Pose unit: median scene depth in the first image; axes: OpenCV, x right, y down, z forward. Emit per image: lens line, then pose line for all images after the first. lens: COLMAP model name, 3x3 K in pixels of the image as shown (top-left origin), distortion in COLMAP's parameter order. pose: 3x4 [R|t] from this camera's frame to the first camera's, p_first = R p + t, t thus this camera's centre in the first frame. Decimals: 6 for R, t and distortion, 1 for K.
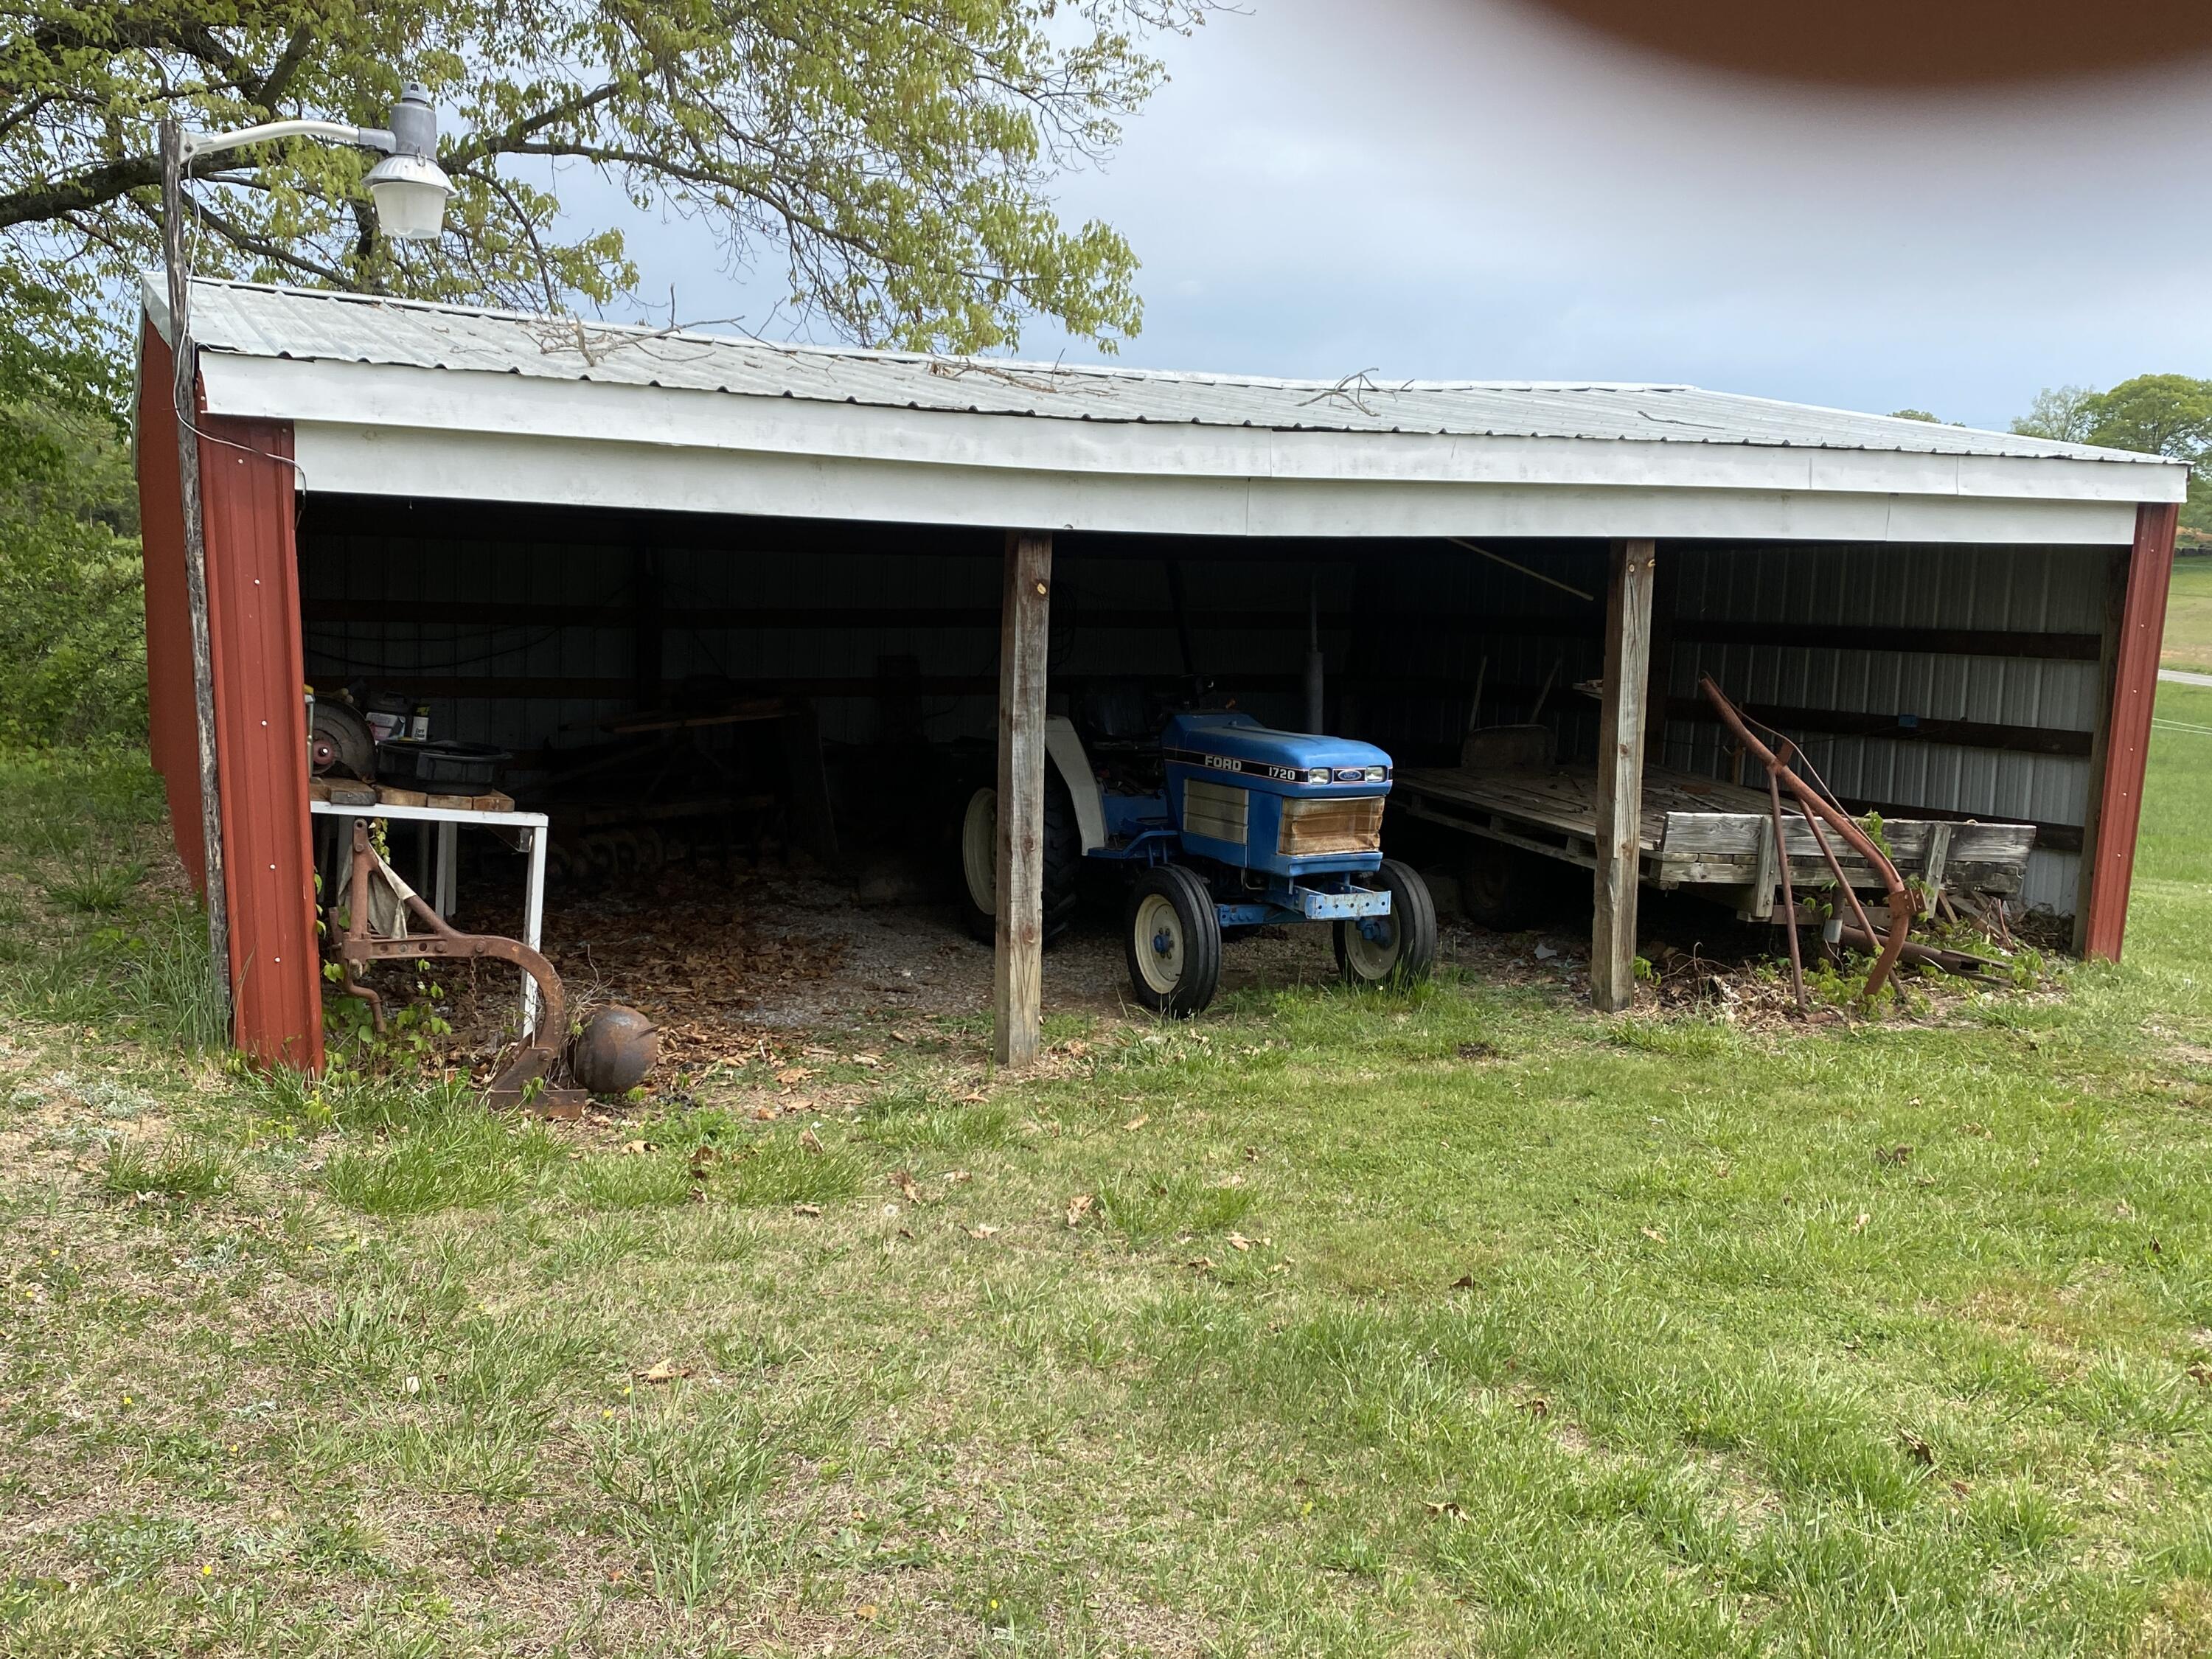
lens RADIAL K [[1902.7, 0, 1106.0], [0, 1902.7, 829.5], [0, 0, 1]] dist [0.167168, -0.239858]
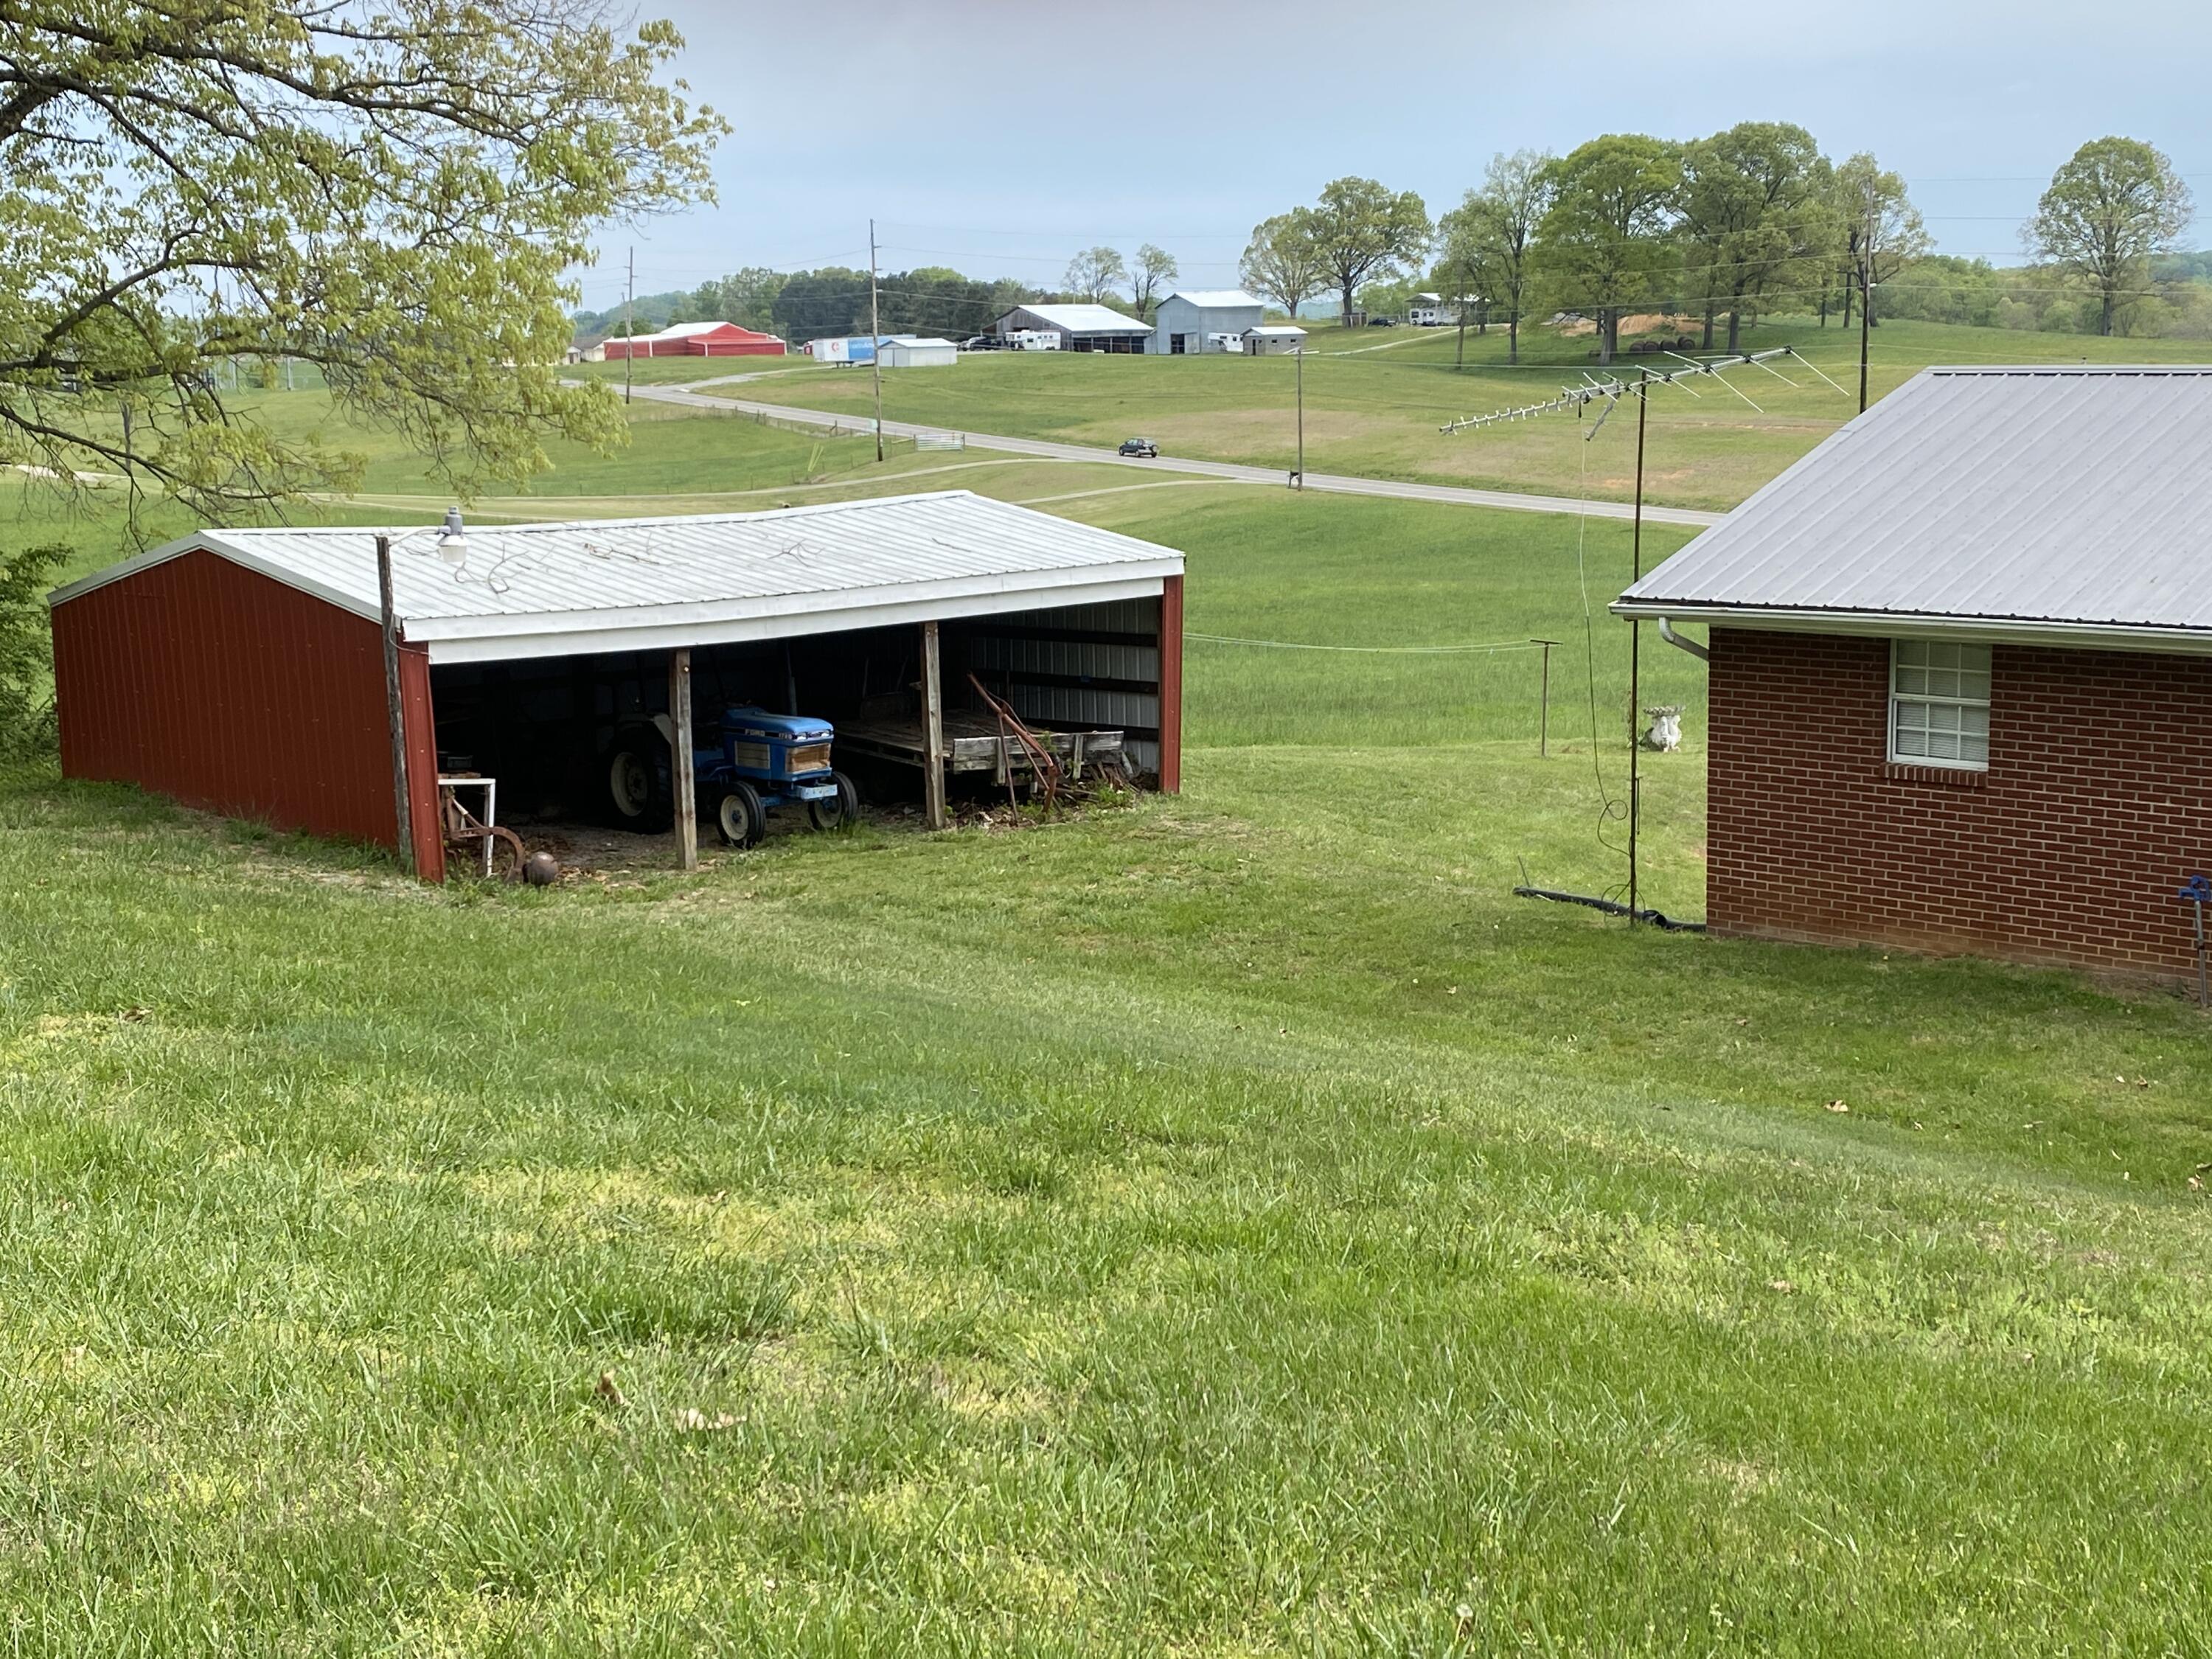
lens RADIAL K [[2762.4, 0, 1098.8], [0, 2762.4, 785.1], [0, 0, 1]] dist [0.236821, -0.843211]
pose [[0.960410, -0.081778, 0.266319, -0.411239], [0.078319, 0.996649, 0.023601, -0.019195], [-0.267356, -0.001808, 0.963596, -2.164686]]
